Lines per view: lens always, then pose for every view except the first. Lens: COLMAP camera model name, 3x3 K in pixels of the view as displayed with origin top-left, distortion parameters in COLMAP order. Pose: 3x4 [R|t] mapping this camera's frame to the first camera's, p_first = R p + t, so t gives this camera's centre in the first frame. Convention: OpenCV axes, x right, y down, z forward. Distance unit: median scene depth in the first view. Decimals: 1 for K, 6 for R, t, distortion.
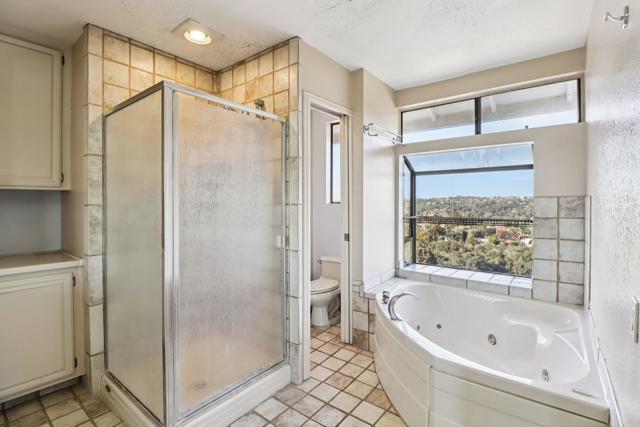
lens RADIAL K [[305.1, 0, 324.0], [0, 305.1, 208.5], [0, 0, 1]] dist [-0.005064, -0.000511]
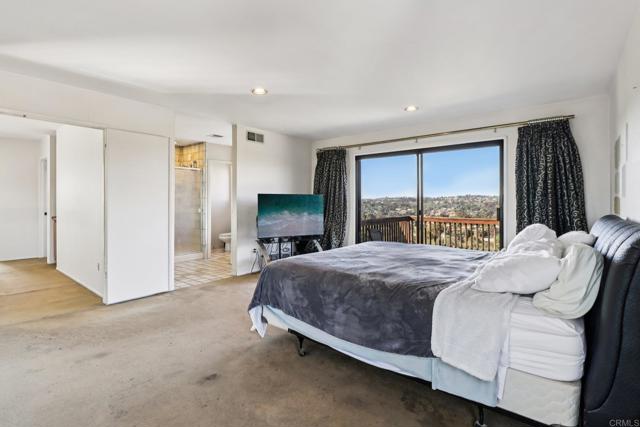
lens RADIAL K [[305.1, 0, 320.4], [0, 305.1, 211.4], [0, 0, 1]] dist [-0.005064, -0.000511]
pose [[0.999548, 0.001529, -0.030026, 1.035702], [-0.001128, 0.999910, 0.013399, 0.066624], [0.030044, -0.013359, 0.999459, -1.777672]]
